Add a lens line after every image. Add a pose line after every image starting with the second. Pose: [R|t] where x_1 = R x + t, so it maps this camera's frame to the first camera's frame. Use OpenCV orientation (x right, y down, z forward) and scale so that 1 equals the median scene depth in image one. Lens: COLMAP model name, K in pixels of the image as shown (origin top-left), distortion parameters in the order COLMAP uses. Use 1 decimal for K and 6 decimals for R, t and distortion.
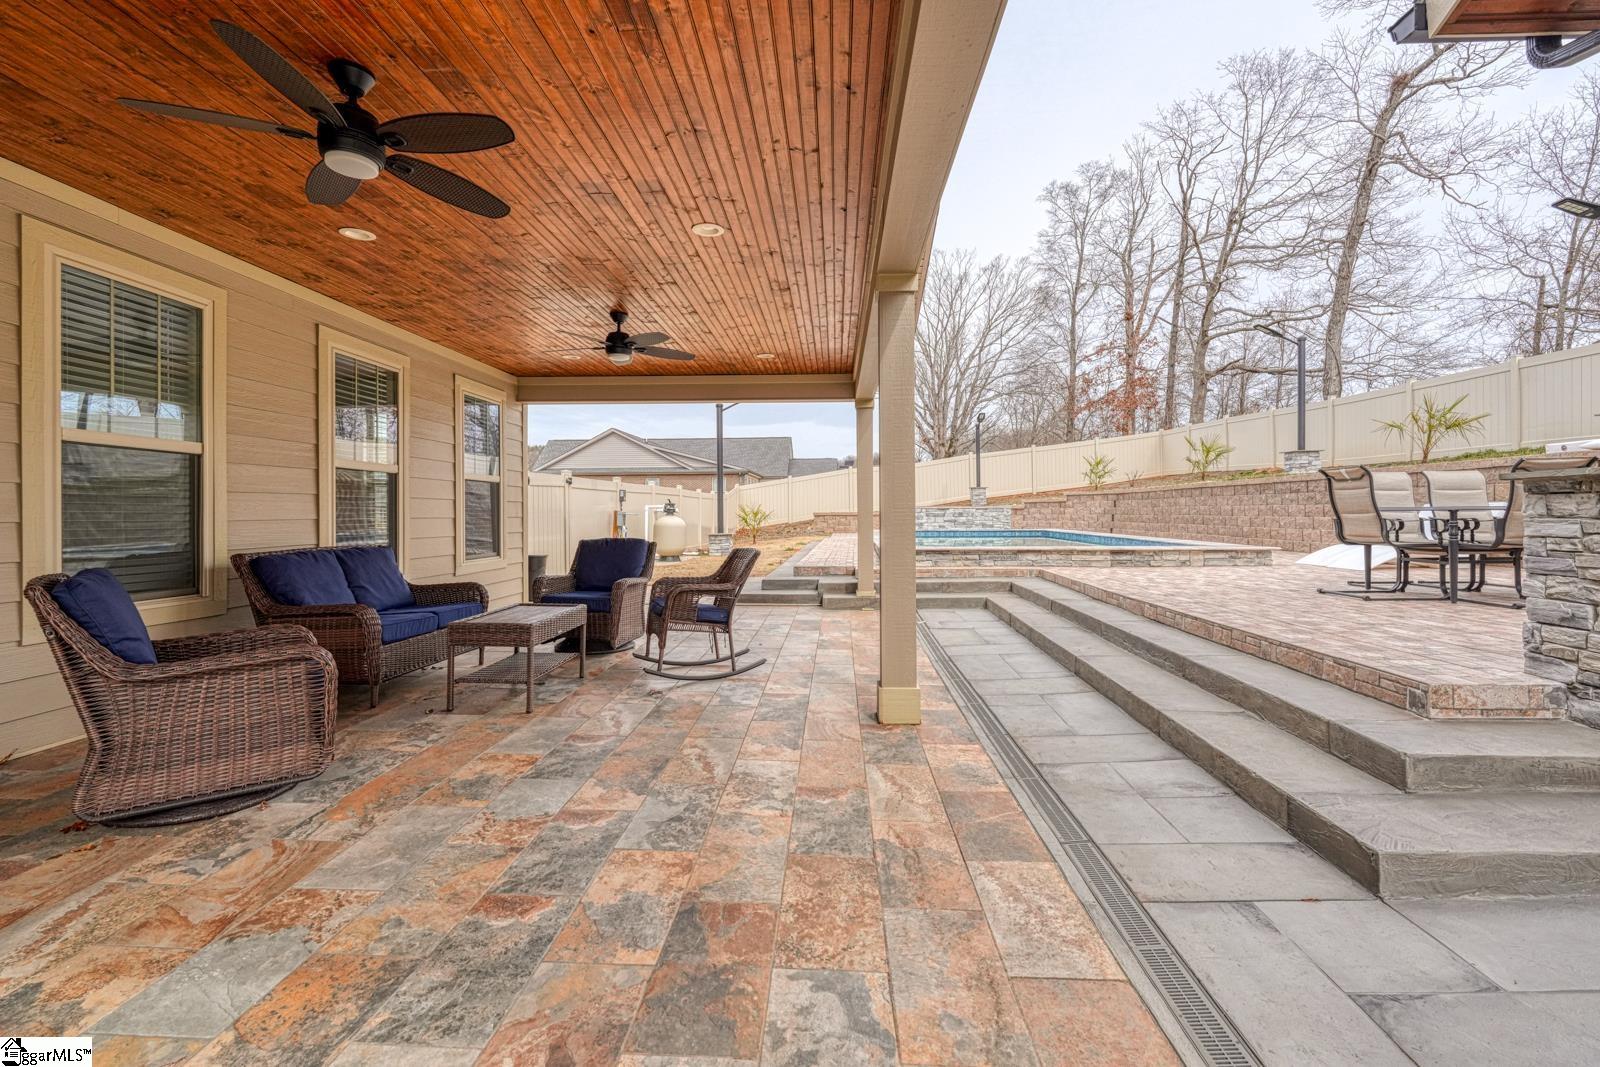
lens RADIAL K [[705.0, 0, 811.0], [0, 705.0, 513.6], [0, 0, 1]] dist [0.003710, -0.001037]
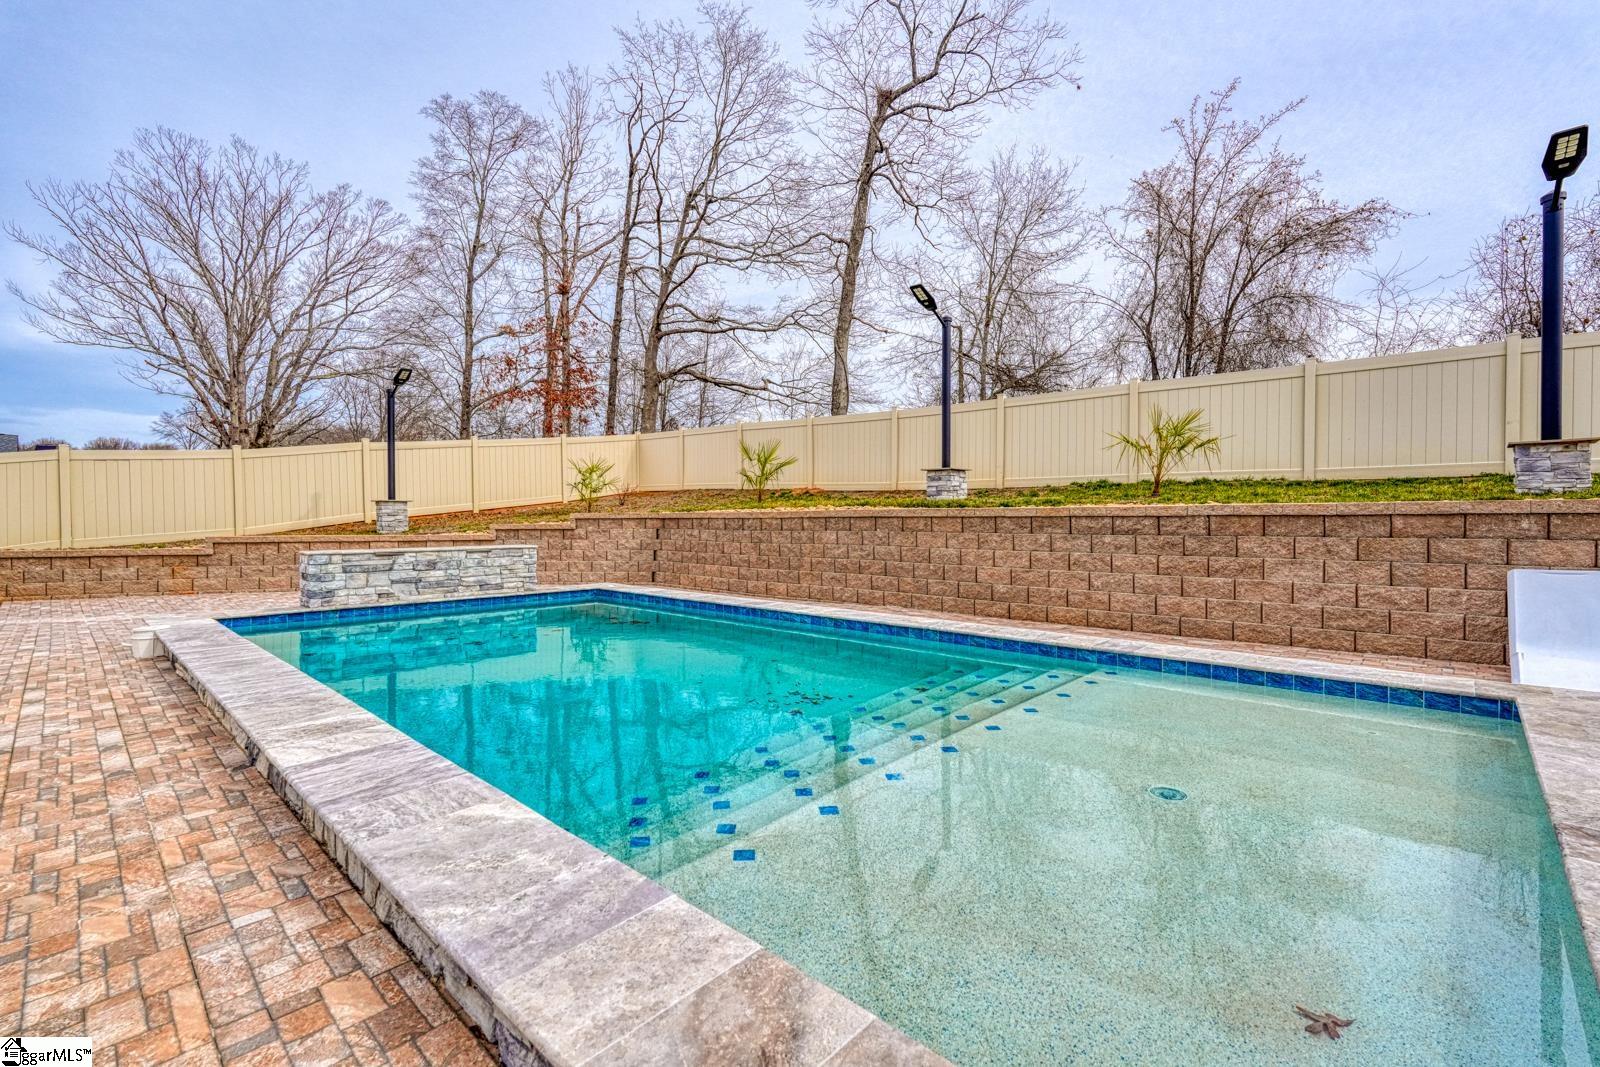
lens RADIAL K [[705.0, 0, 797.5], [0, 705.0, 520.0], [0, 0, 1]] dist [0.003710, -0.001037]
pose [[0.643282, 0.005382, 0.765610, 0.021186], [-0.000422, 0.999978, -0.006675, -0.029811], [-0.765629, 0.003970, 0.643270, 0.646588]]
